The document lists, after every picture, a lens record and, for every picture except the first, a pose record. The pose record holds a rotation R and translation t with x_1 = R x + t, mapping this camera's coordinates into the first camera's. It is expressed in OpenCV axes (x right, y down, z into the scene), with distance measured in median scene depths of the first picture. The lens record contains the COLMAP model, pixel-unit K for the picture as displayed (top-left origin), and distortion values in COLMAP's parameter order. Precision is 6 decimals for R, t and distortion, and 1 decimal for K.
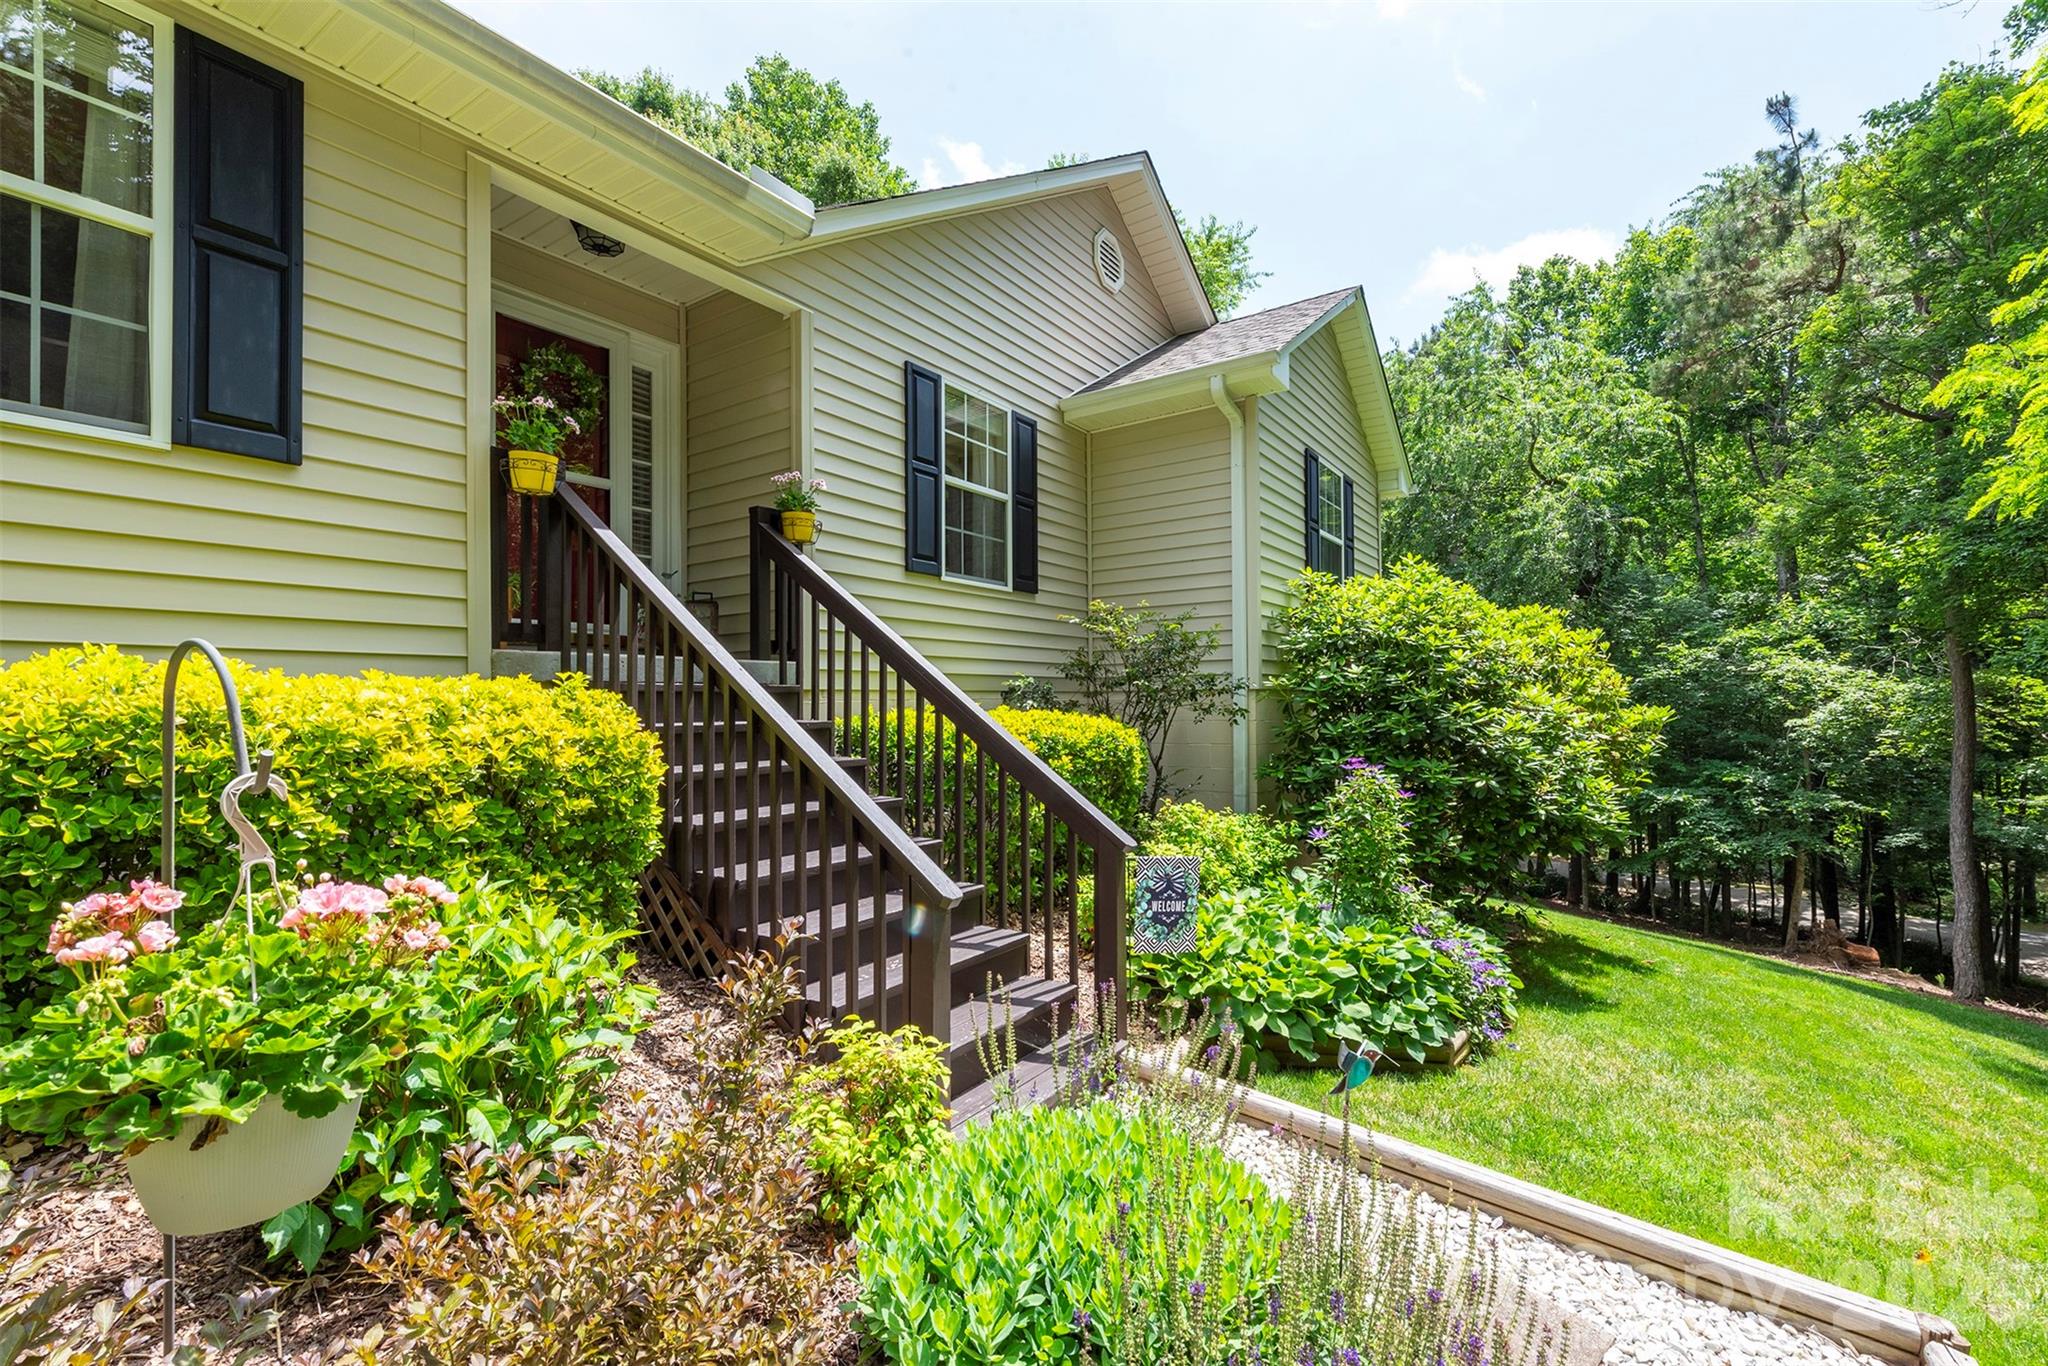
lens RADIAL K [[886.7, 0, 1021.2], [0, 886.7, 689.2], [0, 0, 1]] dist [0.011419, -0.004091]
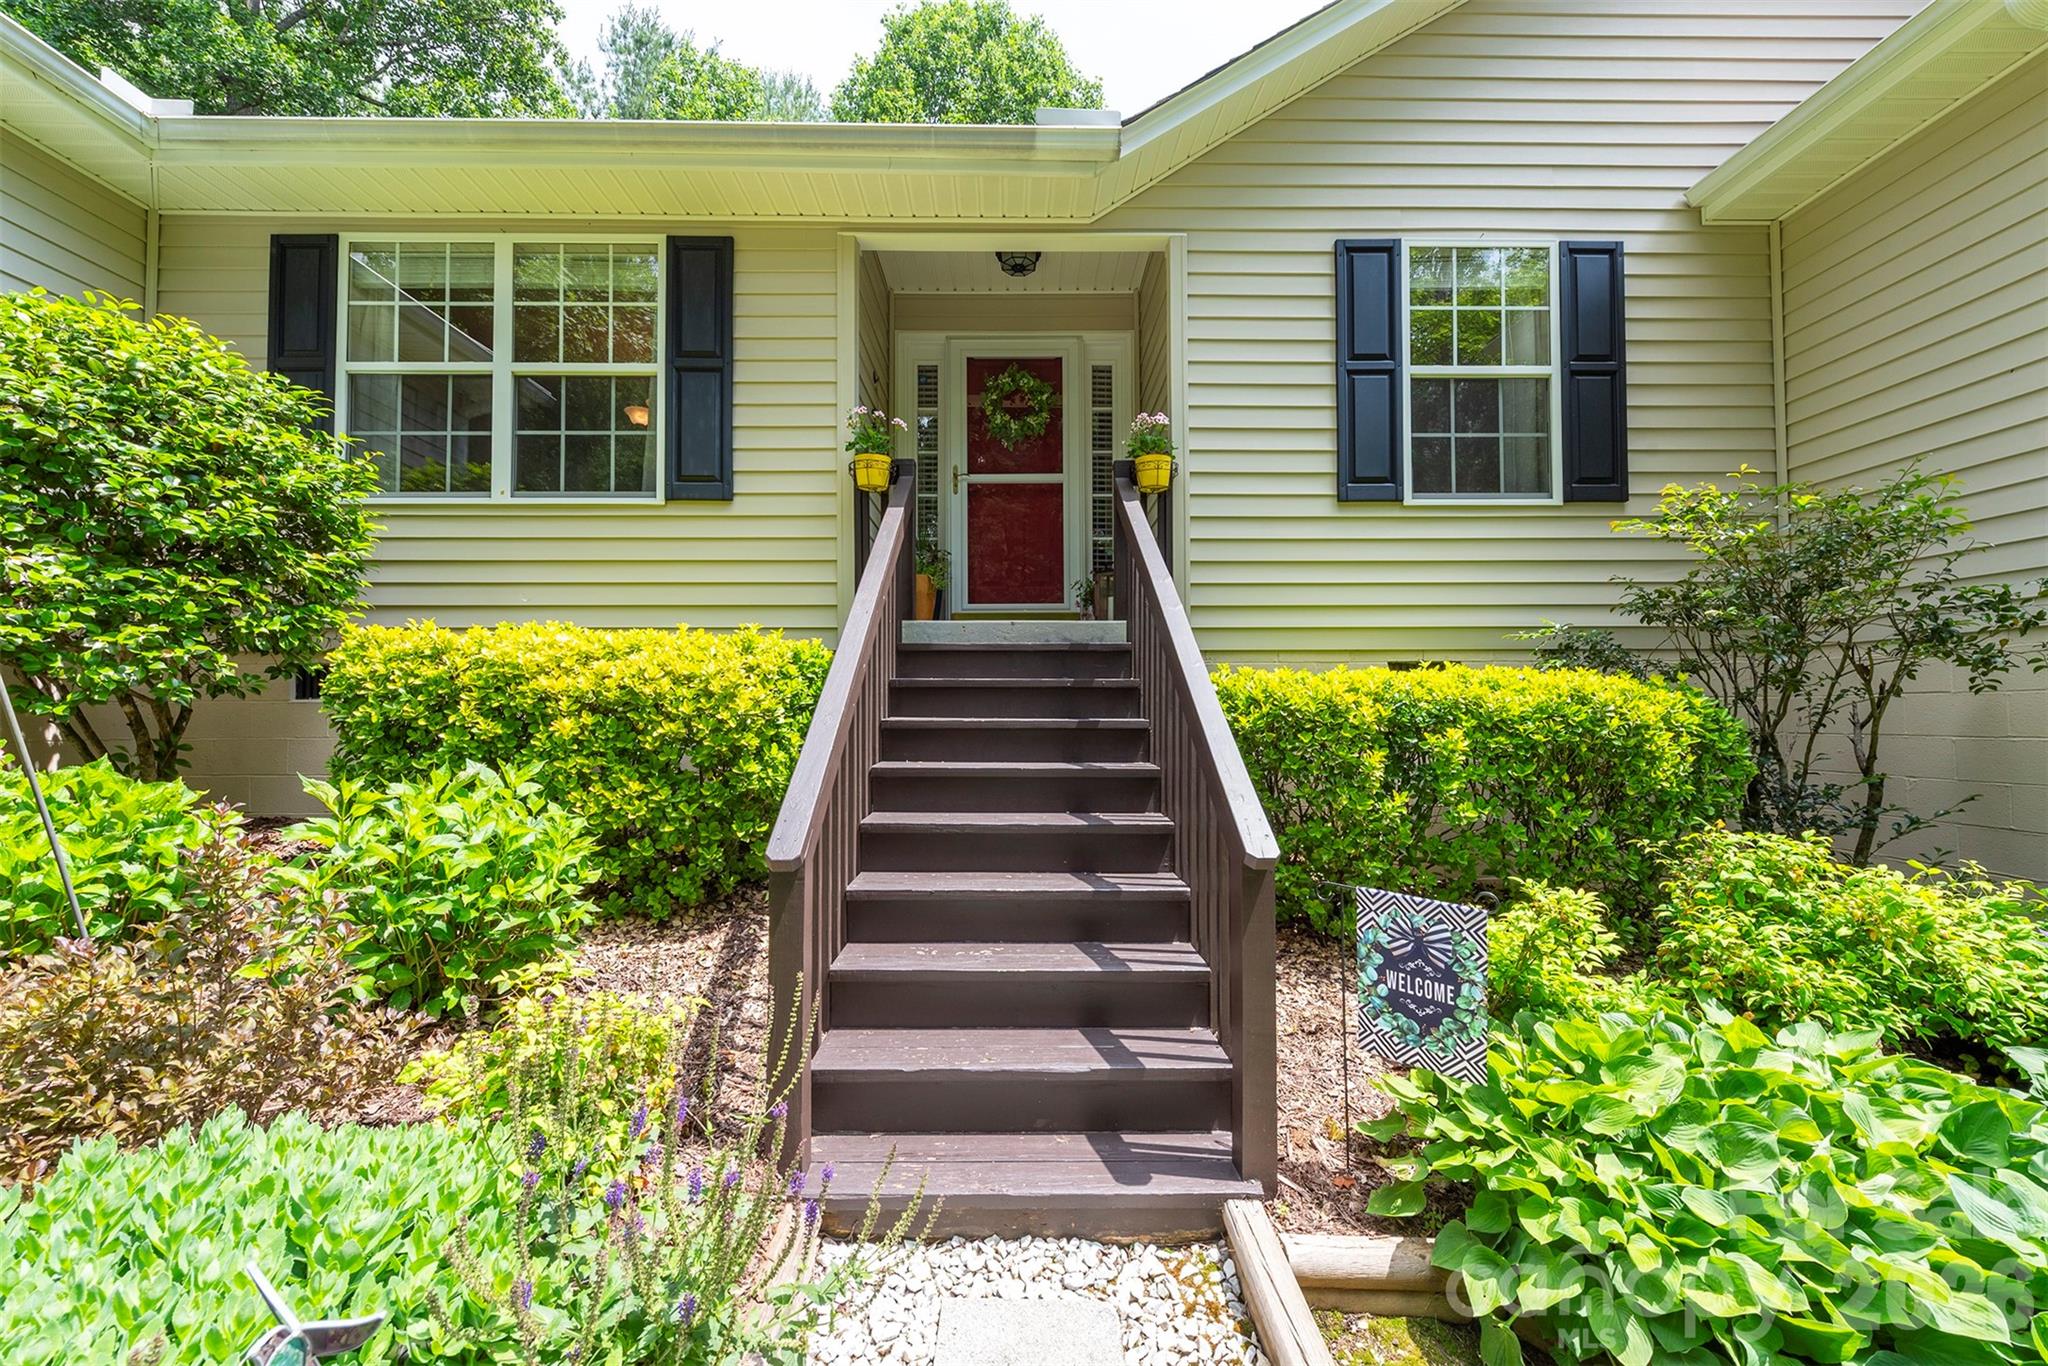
lens RADIAL K [[796.5, 0, 1026.6], [0, 796.5, 693.6], [0, 0, 1]] dist [0.006510, -0.000031]
pose [[0.583083, -0.015051, -0.812273, 0.314205], [0.009499, 0.999886, -0.011709, 0.050046], [0.812357, -0.000888, 0.583160, 0.383070]]
